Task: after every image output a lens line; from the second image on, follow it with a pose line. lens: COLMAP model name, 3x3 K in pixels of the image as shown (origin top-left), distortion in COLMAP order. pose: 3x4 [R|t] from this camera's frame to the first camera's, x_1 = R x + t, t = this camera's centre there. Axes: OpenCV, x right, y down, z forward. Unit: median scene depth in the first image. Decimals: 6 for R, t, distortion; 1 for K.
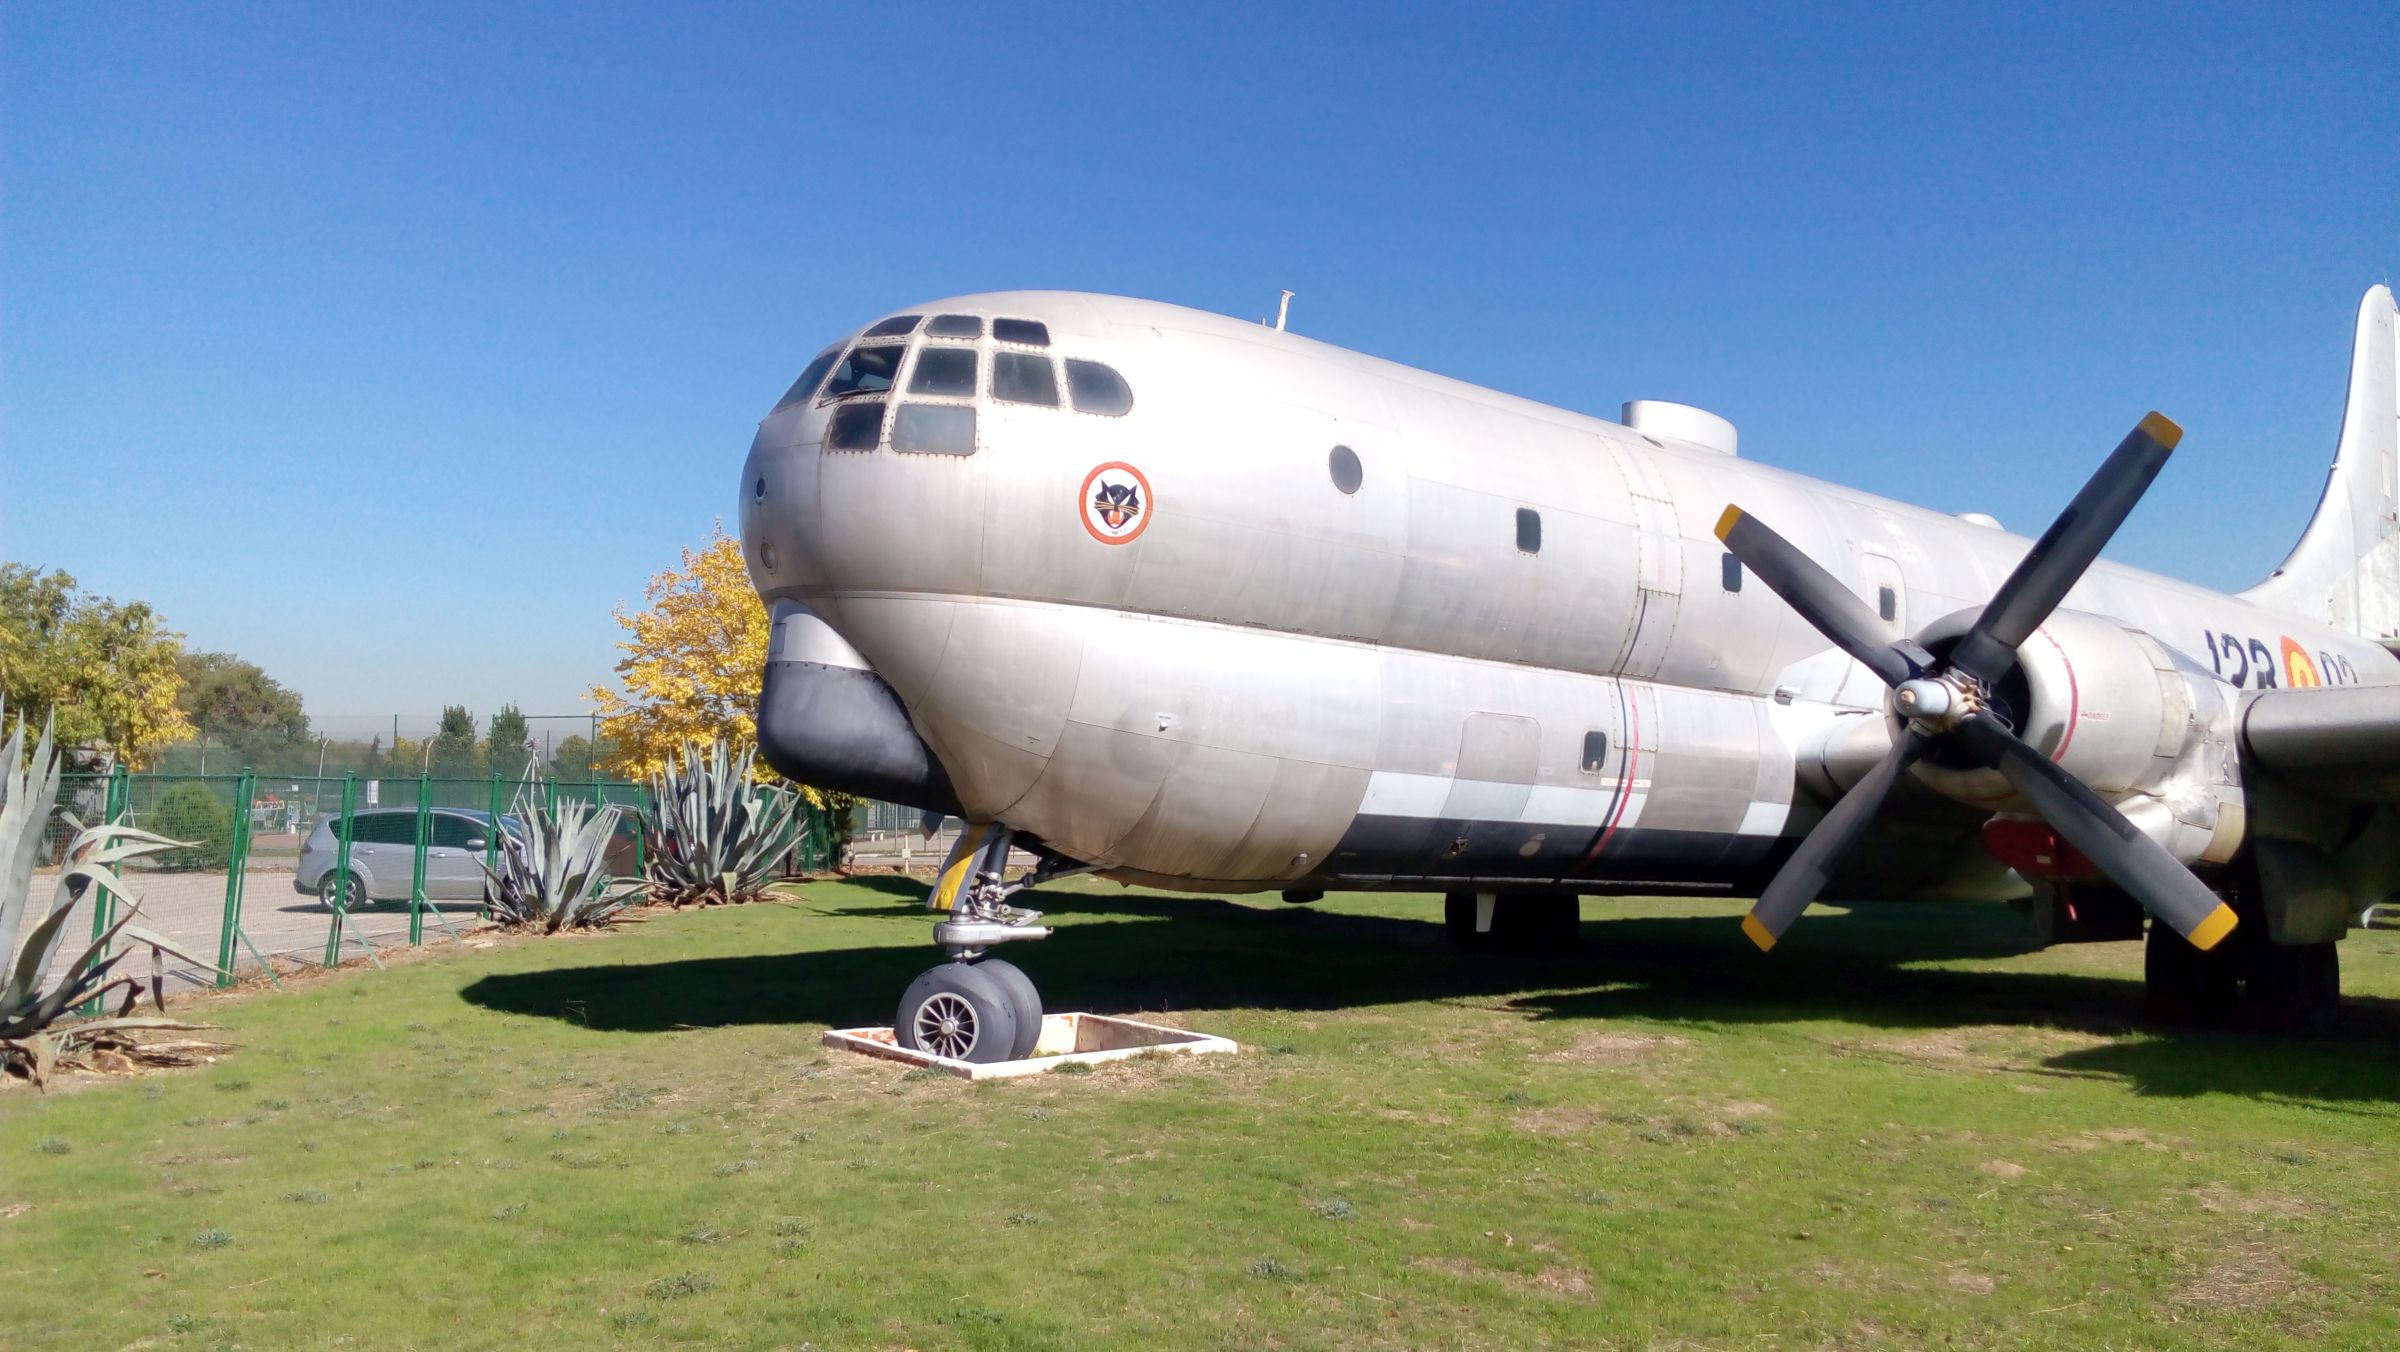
lens RADIAL K [[1797.1, 0, 1175.8], [0, 1797.1, 667.3], [0, 0, 1]] dist [0.081716, -0.133846]
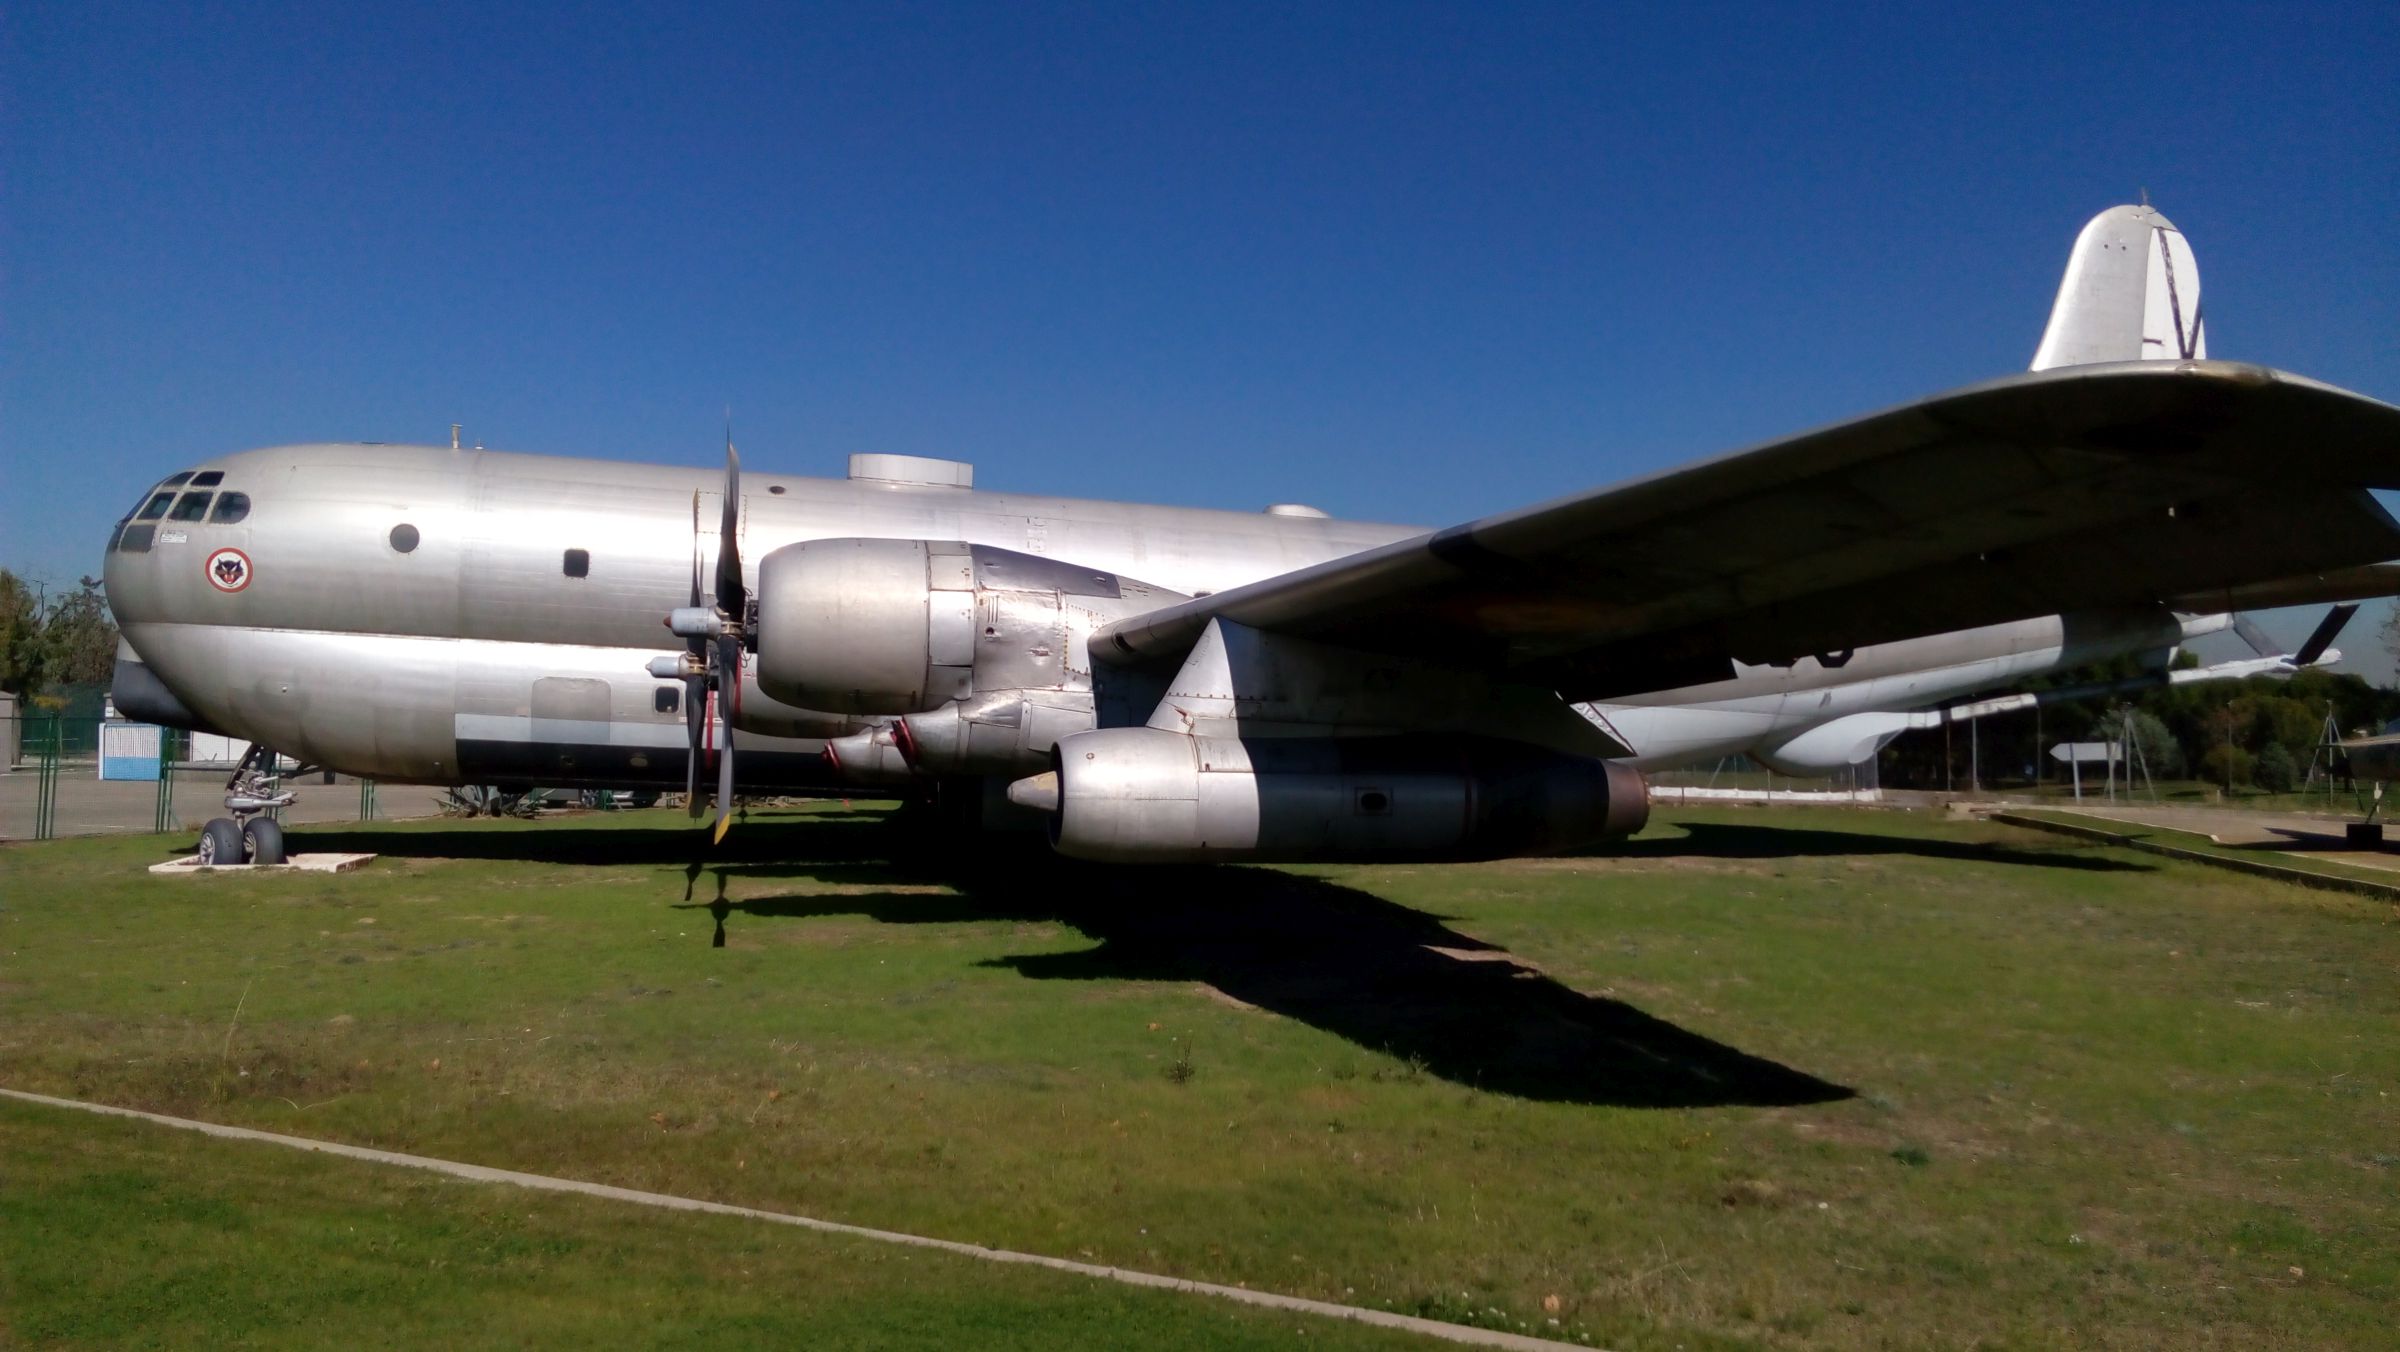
lens RADIAL K [[1797.1, 0, 1186.2], [0, 1797.1, 674.8], [0, 0, 1]] dist [0.081716, -0.133846]
pose [[0.888579, -0.012934, -0.458541, 1.537726], [0.029147, 0.999174, 0.028299, -0.007318], [0.457796, -0.038511, 0.888223, -0.199274]]
